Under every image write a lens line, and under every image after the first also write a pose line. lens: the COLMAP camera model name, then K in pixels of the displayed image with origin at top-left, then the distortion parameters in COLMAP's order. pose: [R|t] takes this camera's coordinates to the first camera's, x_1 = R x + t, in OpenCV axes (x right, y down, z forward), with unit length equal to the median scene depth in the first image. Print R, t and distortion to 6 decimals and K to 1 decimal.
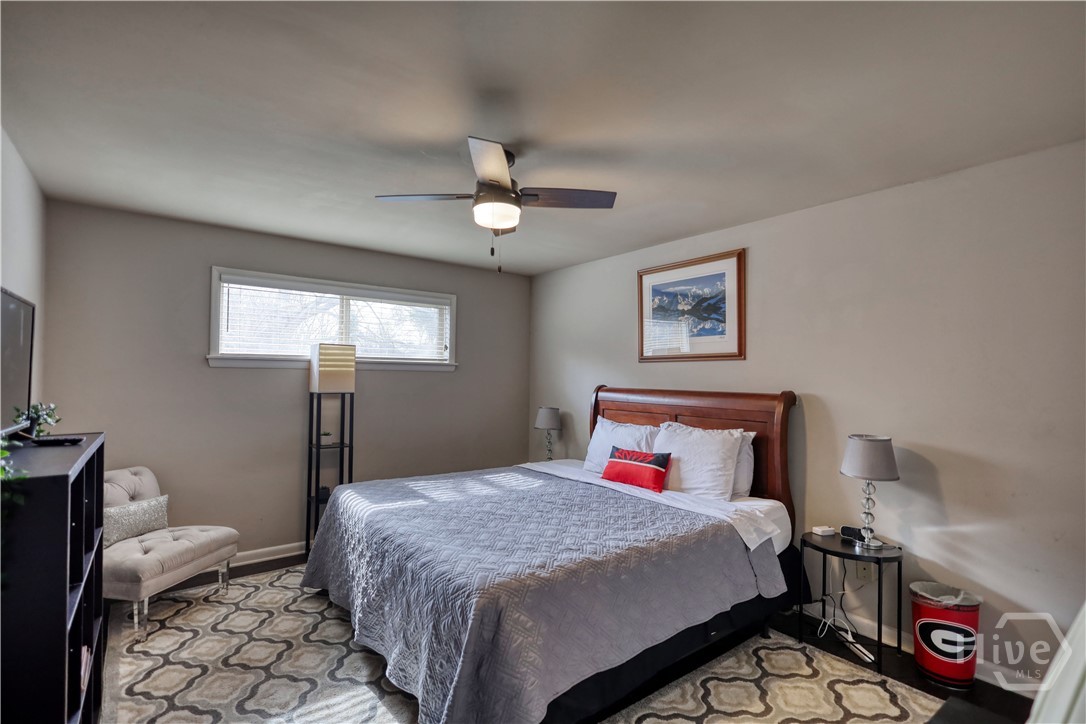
lens RADIAL K [[502.4, 0, 546.4], [0, 502.4, 356.0], [0, 0, 1]] dist [0.000621, -0.000168]
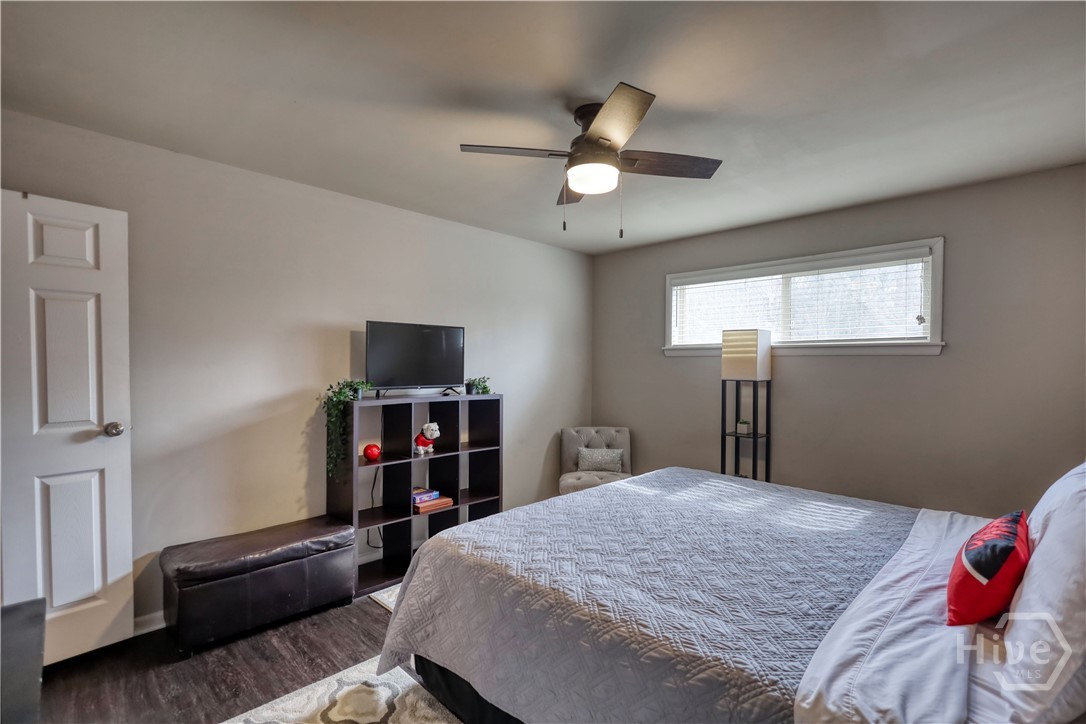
lens RADIAL K [[504.0, 0, 543.8], [0, 504.0, 368.0], [0, 0, 1]] dist [-0.000733, 0.000038]
pose [[0.133158, -0.001999, -0.991093, 0.522121], [0.039175, 0.999227, 0.003248, 0.033754], [0.990320, -0.039258, 0.133134, 0.527563]]
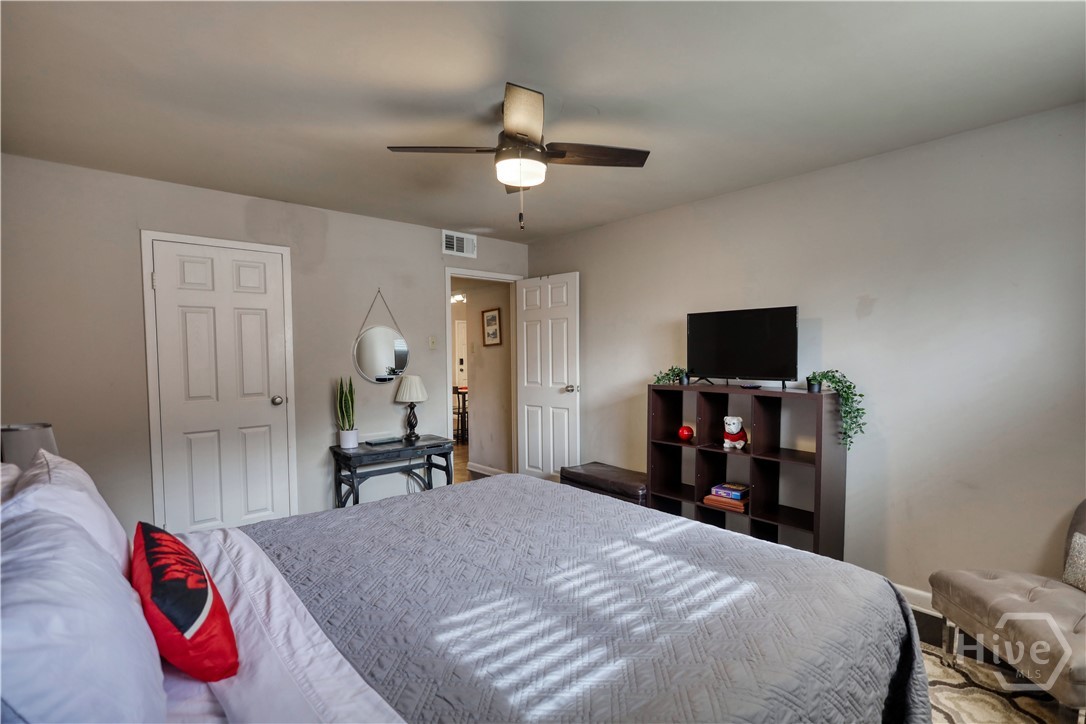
lens RADIAL K [[504.0, 0, 543.8], [0, 504.0, 368.0], [0, 0, 1]] dist [-0.000733, 0.000038]
pose [[-0.997966, -0.004070, -0.063622, -0.053551], [-0.003228, 0.999906, -0.013324, 0.059151], [0.063671, -0.013092, -0.997885, 1.283957]]
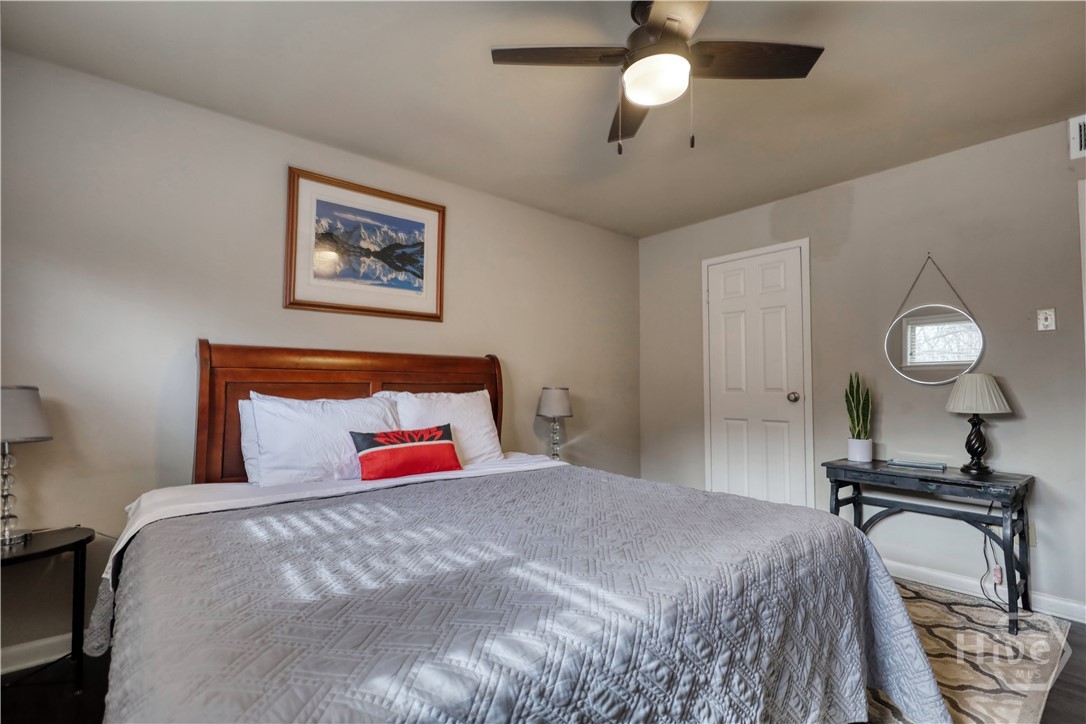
lens RADIAL K [[502.4, 0, 546.4], [0, 502.4, 356.0], [0, 0, 1]] dist [0.000621, -0.000168]
pose [[-0.052860, 0.044884, 0.997593, -0.528864], [-0.045771, 0.997831, -0.047320, 0.100713], [-0.997552, -0.048162, -0.050691, 0.785580]]
